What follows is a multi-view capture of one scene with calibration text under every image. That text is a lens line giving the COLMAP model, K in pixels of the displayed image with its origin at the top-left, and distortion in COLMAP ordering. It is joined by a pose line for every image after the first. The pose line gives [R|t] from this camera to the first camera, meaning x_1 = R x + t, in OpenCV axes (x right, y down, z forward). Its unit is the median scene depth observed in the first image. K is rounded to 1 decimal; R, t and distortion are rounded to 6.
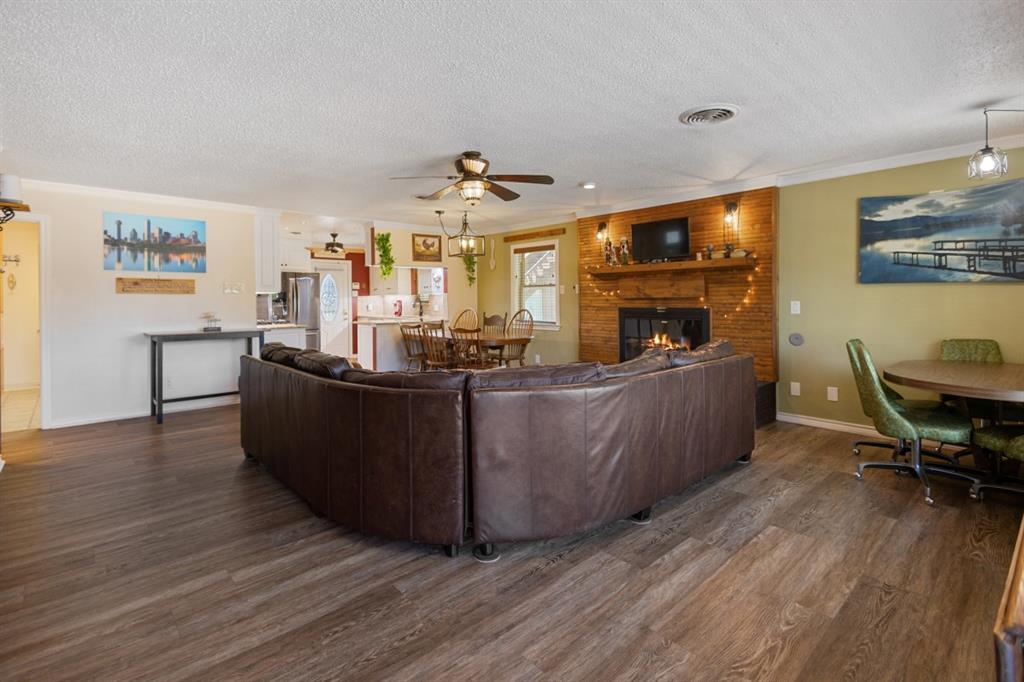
lens RADIAL K [[474.8, 0, 522.2], [0, 474.8, 296.0], [0, 0, 1]] dist [0.012595, -0.004008]
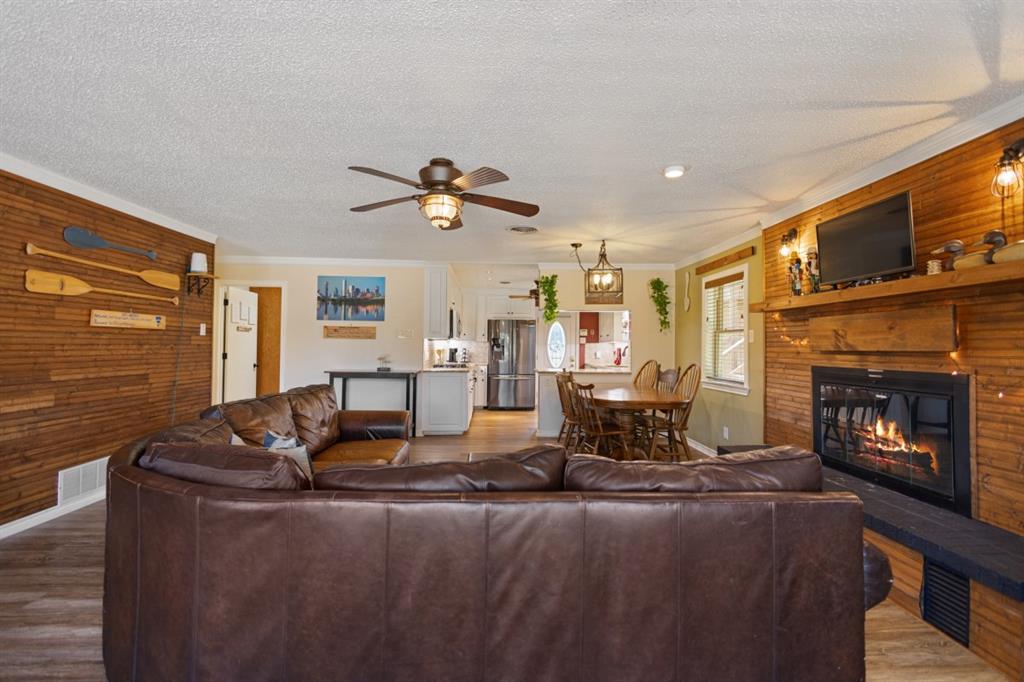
lens RADIAL K [[474.8, 0, 521.7], [0, 474.8, 336.8], [0, 0, 1]] dist [0.012595, -0.004008]
pose [[0.761549, 0.002457, -0.648102, 0.336528], [-0.011966, 0.999876, -0.010269, -0.002219], [0.647997, 0.015575, 0.761484, 0.324923]]
